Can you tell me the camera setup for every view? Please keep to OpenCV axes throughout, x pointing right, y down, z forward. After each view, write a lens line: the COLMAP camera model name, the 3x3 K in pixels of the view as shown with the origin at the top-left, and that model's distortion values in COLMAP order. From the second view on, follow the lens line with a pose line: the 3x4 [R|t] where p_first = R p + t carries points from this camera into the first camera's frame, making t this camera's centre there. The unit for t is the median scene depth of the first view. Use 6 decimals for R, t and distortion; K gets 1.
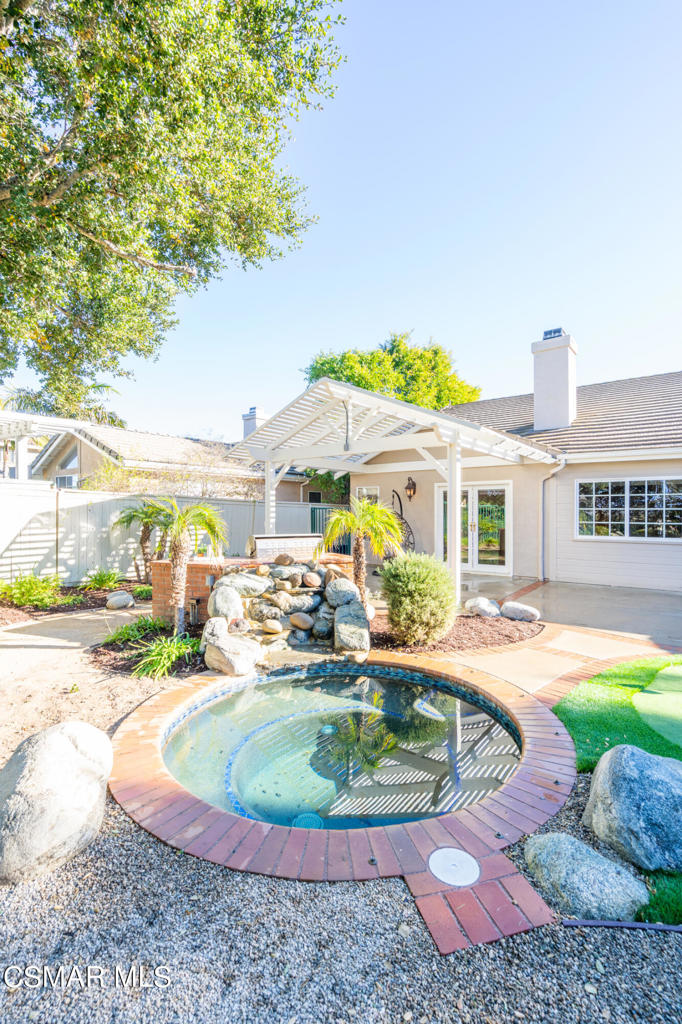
lens RADIAL K [[470.5, 0, 337.7], [0, 470.5, 510.9], [0, 0, 1]] dist [-0.004462, 0.001642]
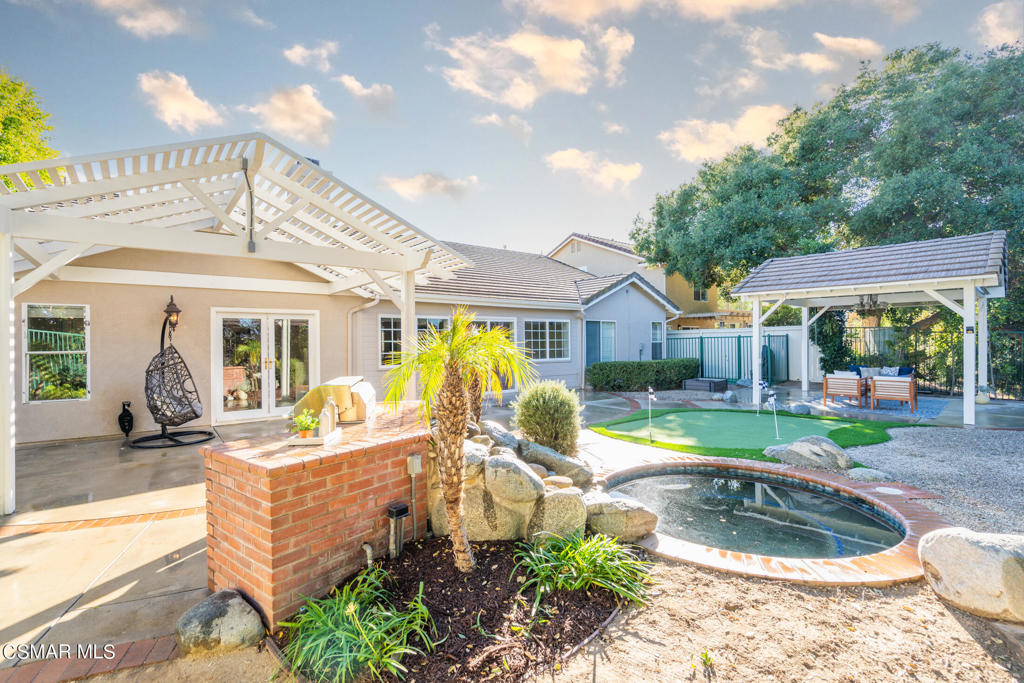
lens RADIAL K [[470.5, 0, 516.4], [0, 470.5, 339.5], [0, 0, 1]] dist [-0.004462, 0.001642]
pose [[0.220194, 0.002145, 0.975454, -0.796340], [0.010341, 0.999936, -0.004533, -0.000746], [-0.975401, 0.011085, 0.220158, 0.747928]]
